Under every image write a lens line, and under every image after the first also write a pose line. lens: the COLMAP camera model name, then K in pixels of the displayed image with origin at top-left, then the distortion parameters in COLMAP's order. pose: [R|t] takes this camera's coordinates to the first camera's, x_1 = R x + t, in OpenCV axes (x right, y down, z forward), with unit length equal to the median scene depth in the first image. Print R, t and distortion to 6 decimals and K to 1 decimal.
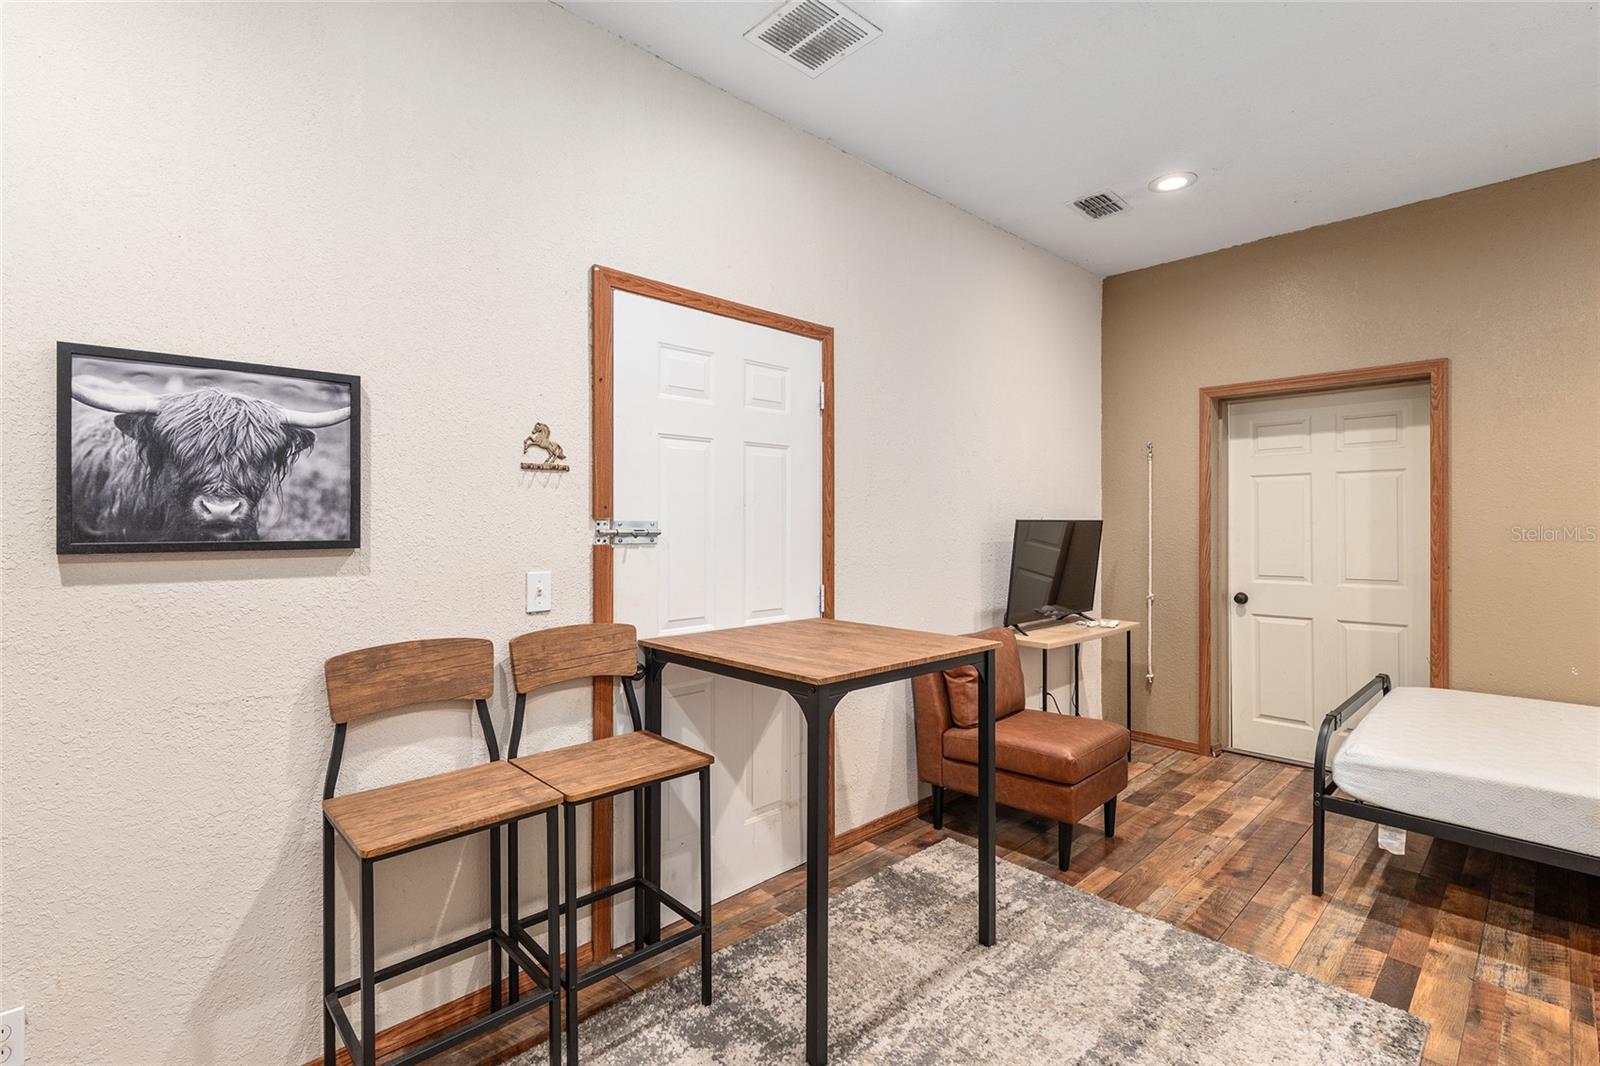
lens RADIAL K [[738.5, 0, 795.5], [0, 738.5, 517.6], [0, 0, 1]] dist [0.000066, -0.000539]
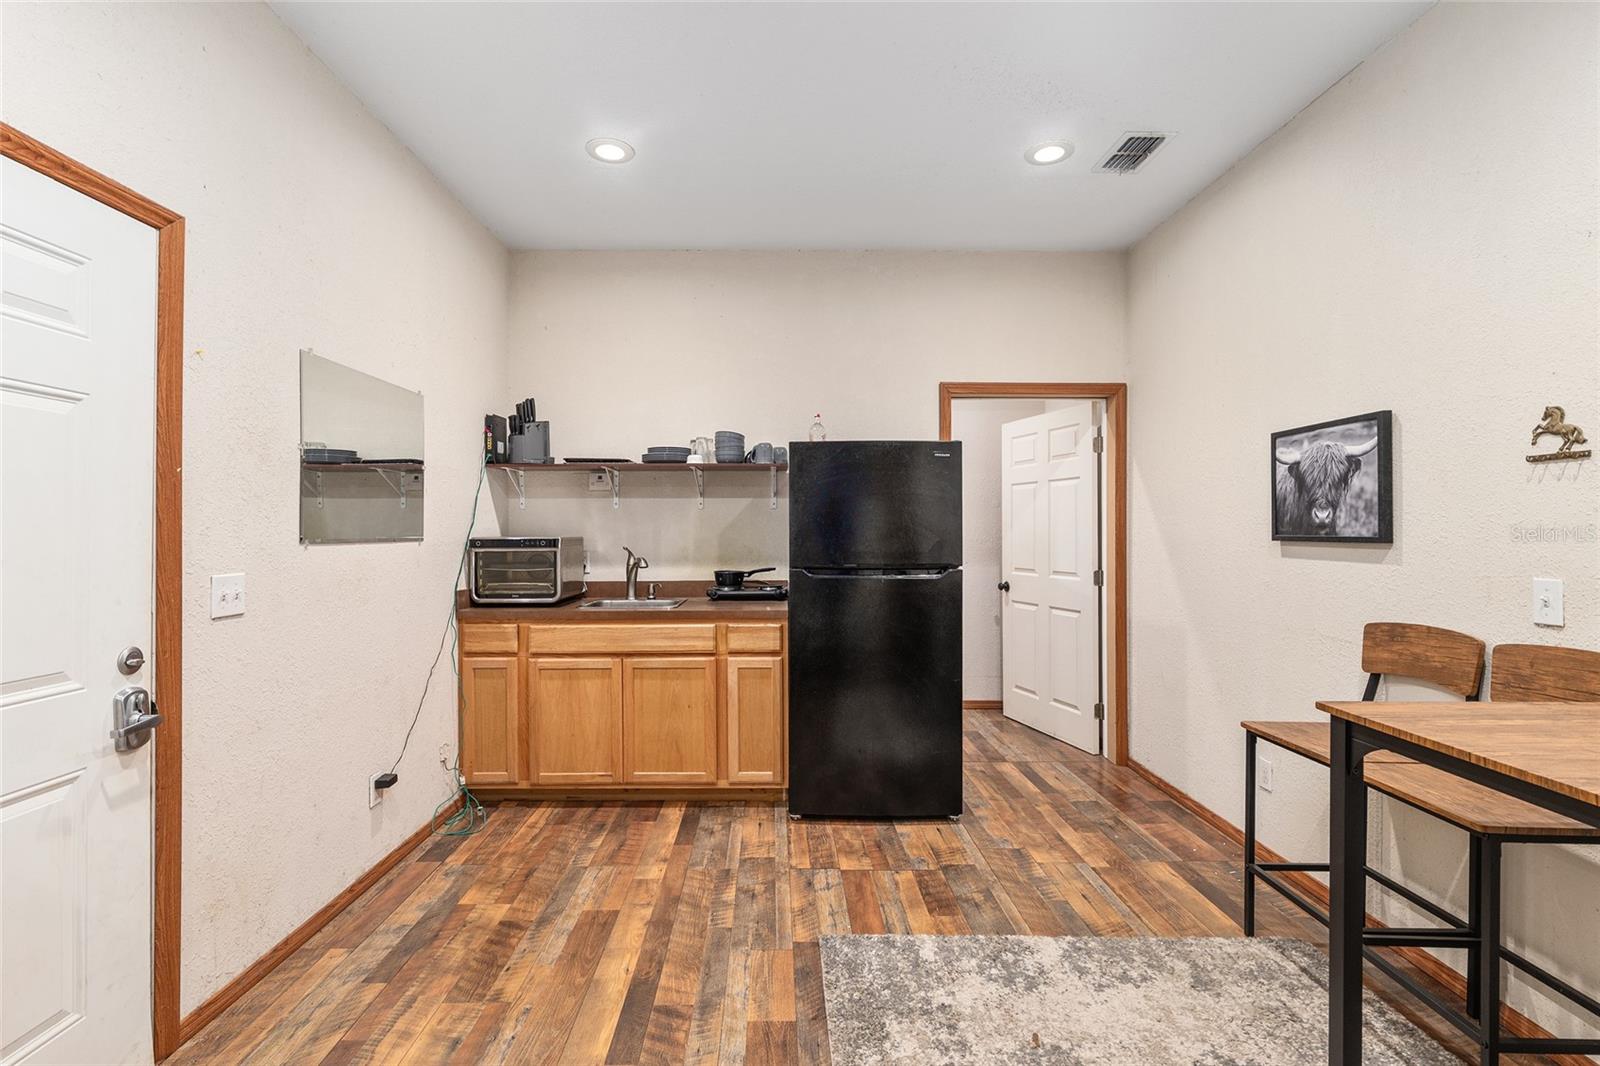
lens RADIAL K [[715.1, 0, 779.7], [0, 715.1, 526.8], [0, 0, 1]] dist [-0.002150, -0.000394]
pose [[-0.693550, -0.004199, -0.720396, 0.920354], [0.002857, 0.999959, -0.008579, 0.017786], [0.720402, -0.008008, -0.693510, 0.975994]]
